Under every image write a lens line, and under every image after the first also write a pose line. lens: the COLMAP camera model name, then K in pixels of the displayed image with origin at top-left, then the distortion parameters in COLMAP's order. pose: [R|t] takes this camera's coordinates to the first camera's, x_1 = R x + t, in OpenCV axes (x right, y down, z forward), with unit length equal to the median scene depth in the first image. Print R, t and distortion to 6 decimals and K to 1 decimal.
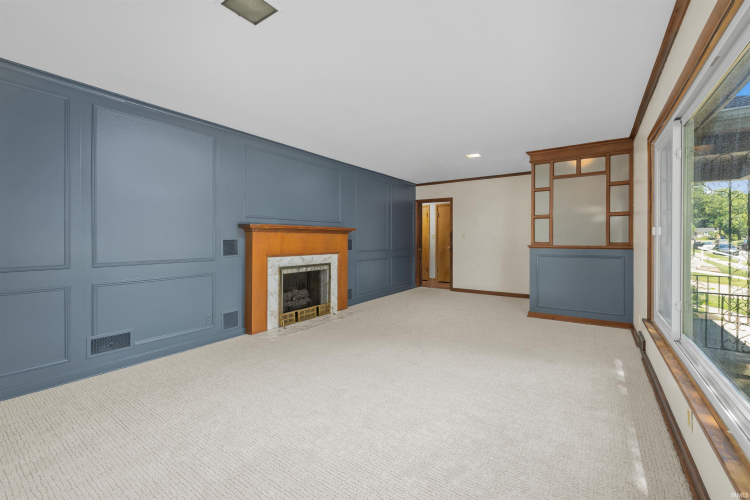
lens RADIAL K [[318.0, 0, 362.3], [0, 318.0, 237.7], [0, 0, 1]] dist [0.002056, 0.000273]
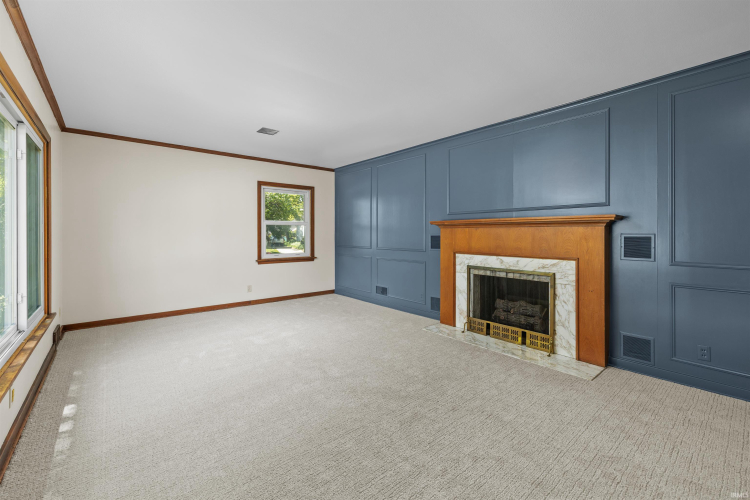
lens RADIAL K [[318.0, 0, 378.9], [0, 318.0, 245.8], [0, 0, 1]] dist [0.002056, 0.000273]
pose [[-0.231640, 0.026948, -0.972428, 0.683165], [-0.004484, 0.999576, 0.028769, 0.009675], [0.972791, 0.011024, -0.231421, 0.945137]]
